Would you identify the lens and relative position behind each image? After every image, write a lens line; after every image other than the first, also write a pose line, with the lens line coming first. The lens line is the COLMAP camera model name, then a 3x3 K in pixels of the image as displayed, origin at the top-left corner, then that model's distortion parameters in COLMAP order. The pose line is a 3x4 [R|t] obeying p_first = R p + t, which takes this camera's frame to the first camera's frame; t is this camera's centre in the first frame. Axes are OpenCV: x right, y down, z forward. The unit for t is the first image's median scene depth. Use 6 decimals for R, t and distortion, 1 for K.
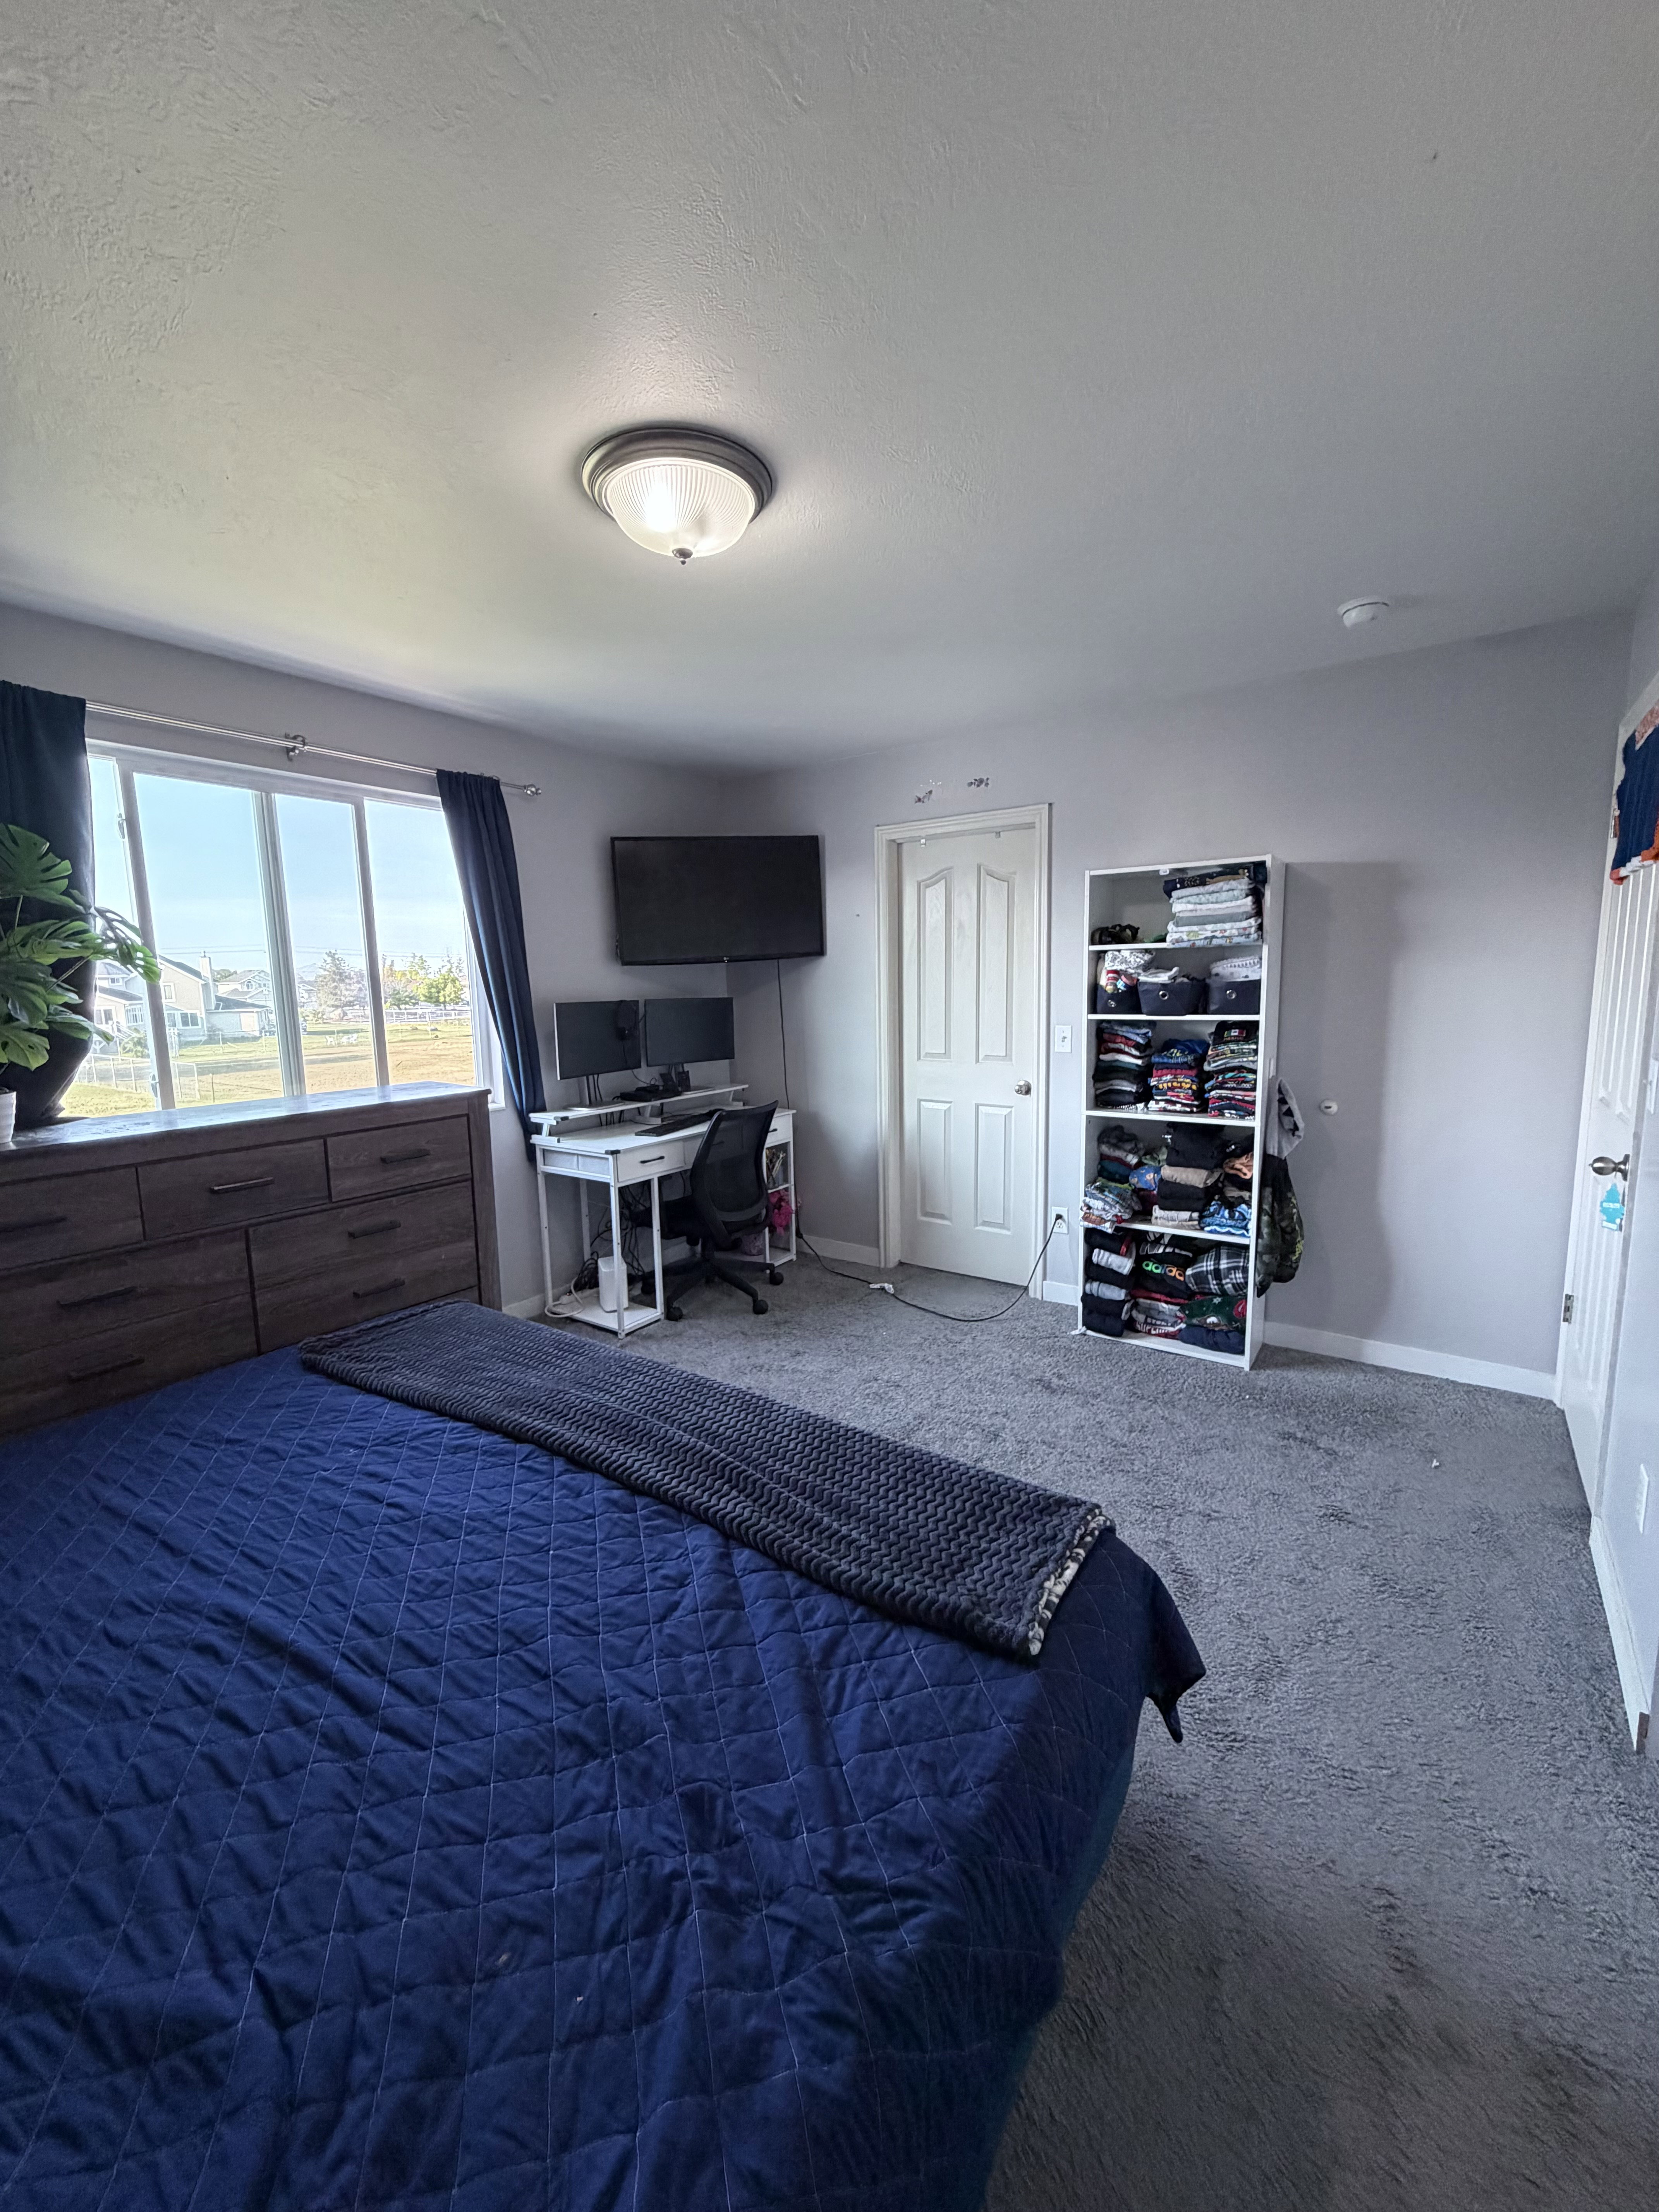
lens RADIAL K [[872.0, 0, 829.5], [0, 872.0, 1106.0], [0, 0, 1]] dist [0.000014, 0.000006]
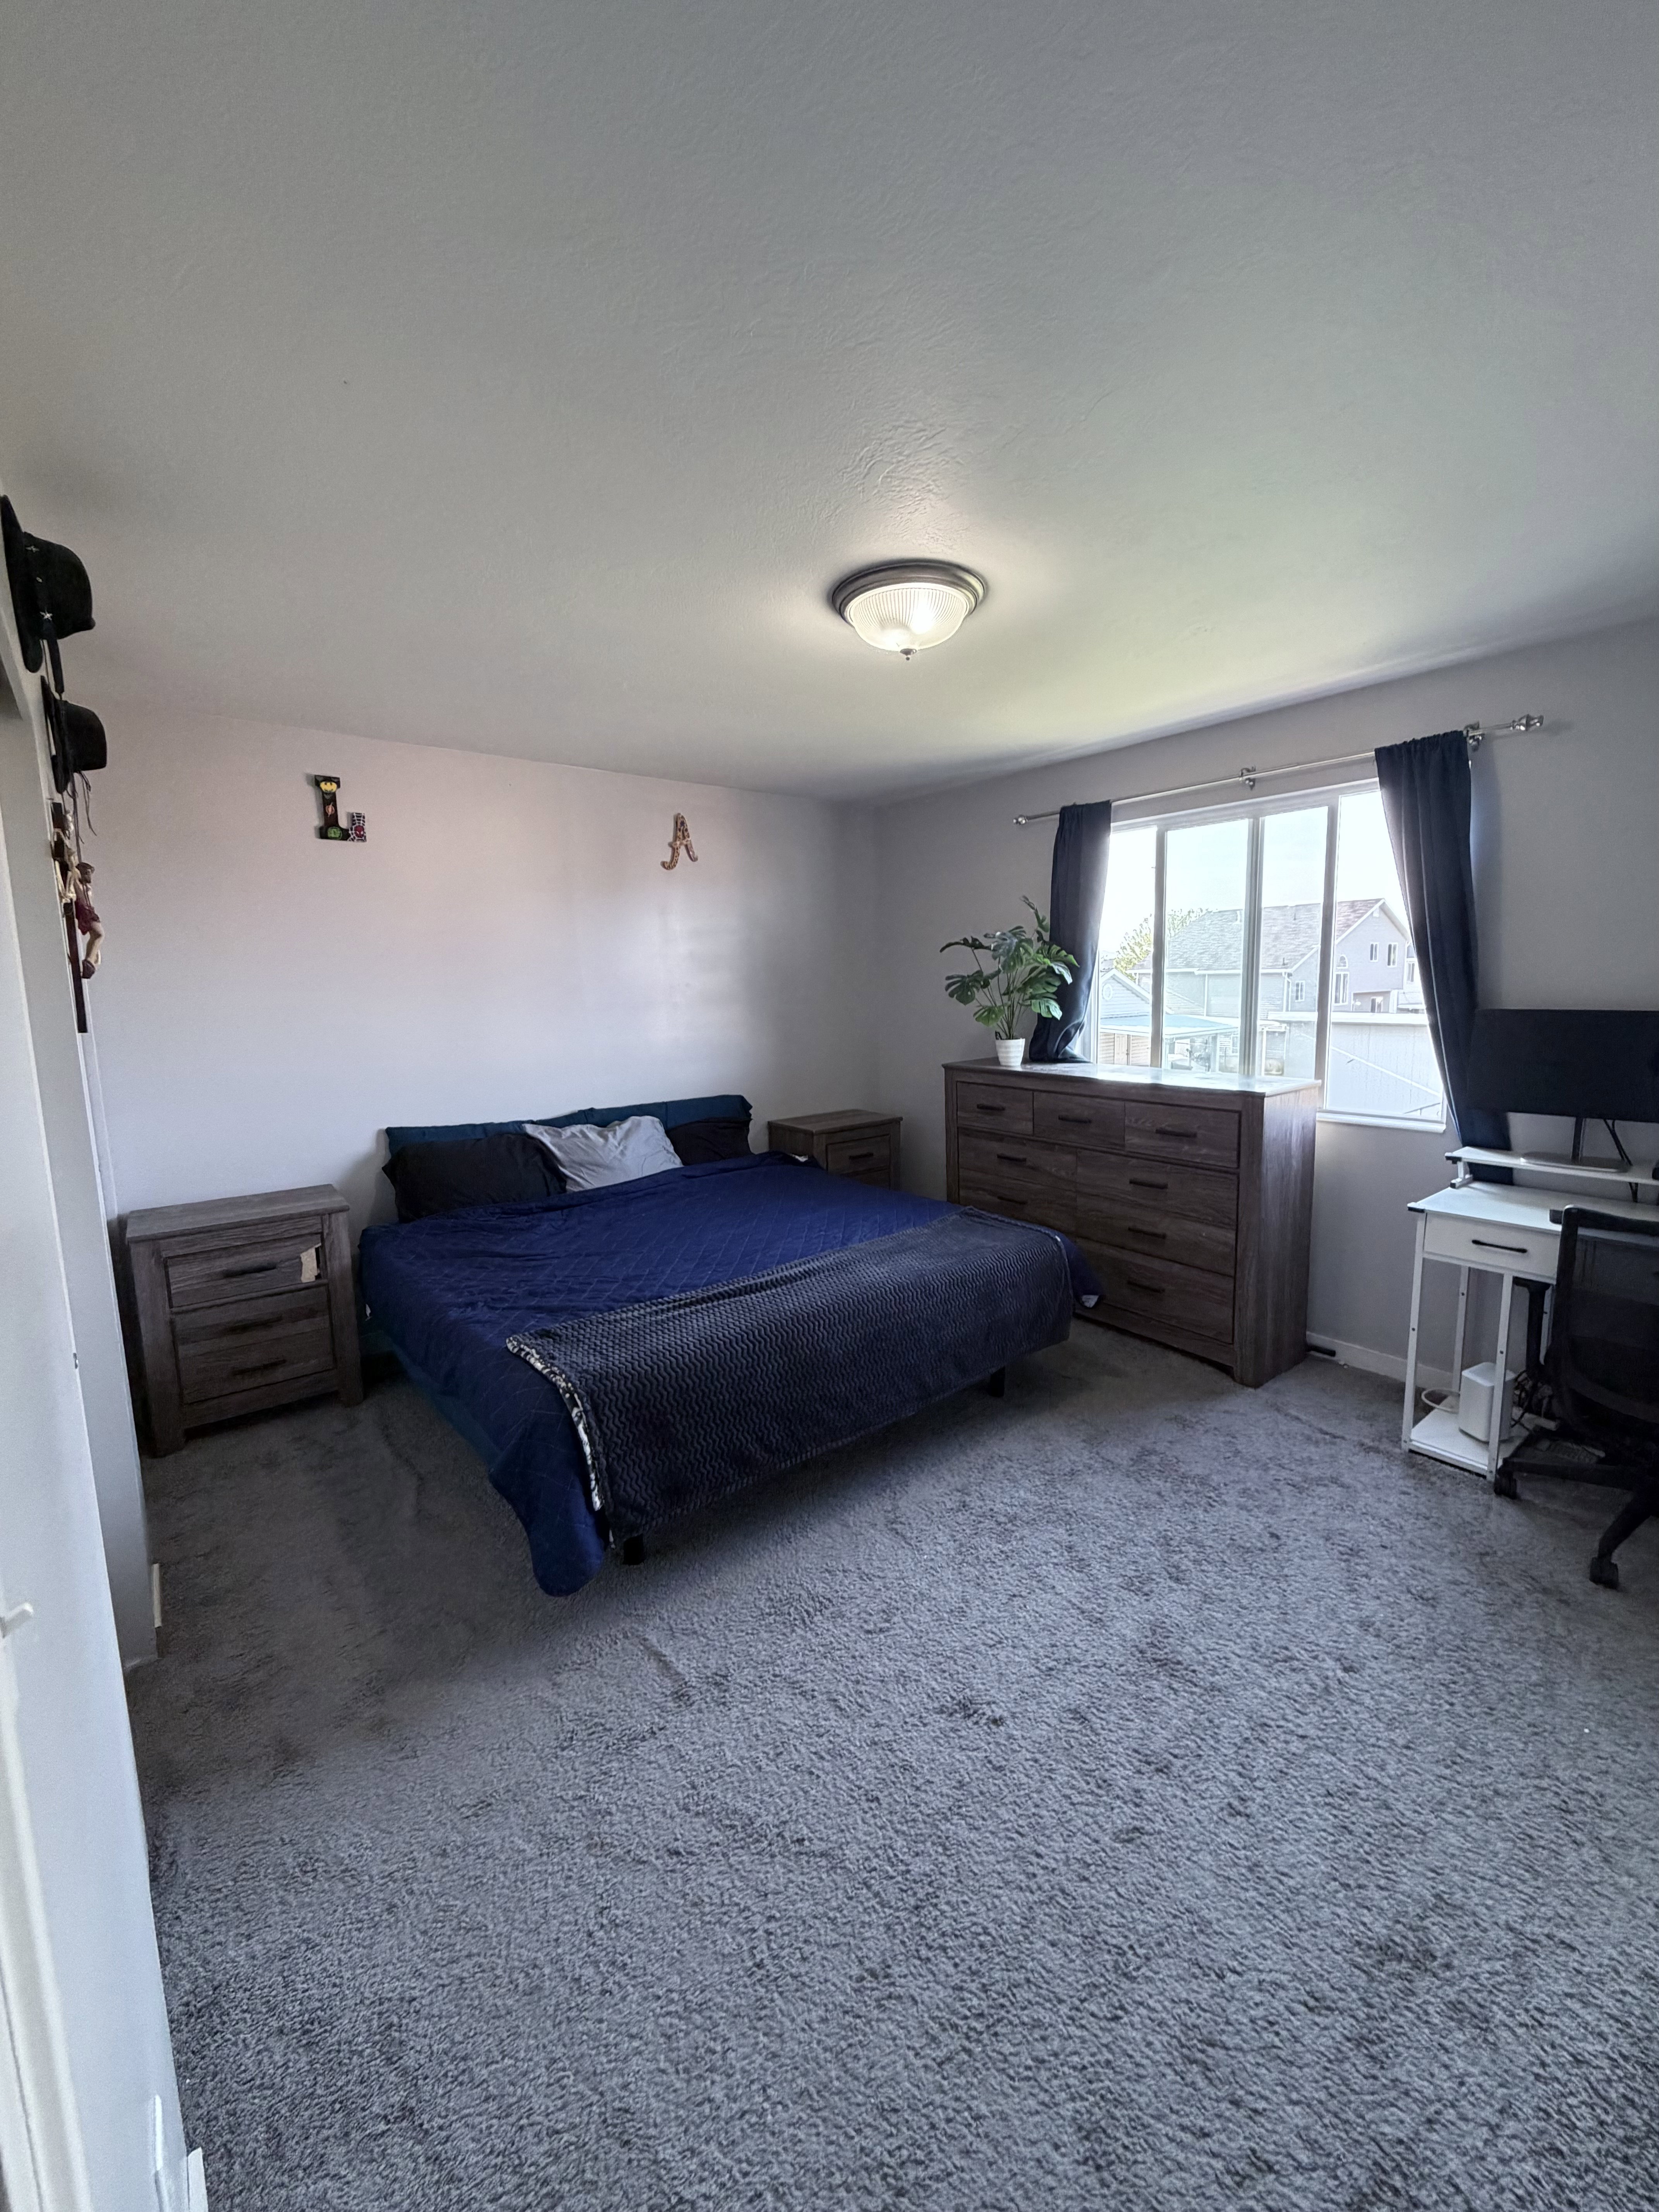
lens RADIAL K [[872.0, 0, 829.5], [0, 872.0, 1106.0], [0, 0, 1]] dist [0.000014, 0.000006]
pose [[-0.278111, 0.161549, -0.946867, 0.705201], [-0.112783, 0.973445, 0.199210, -0.149977], [0.953905, 0.162193, -0.252506, 0.814487]]
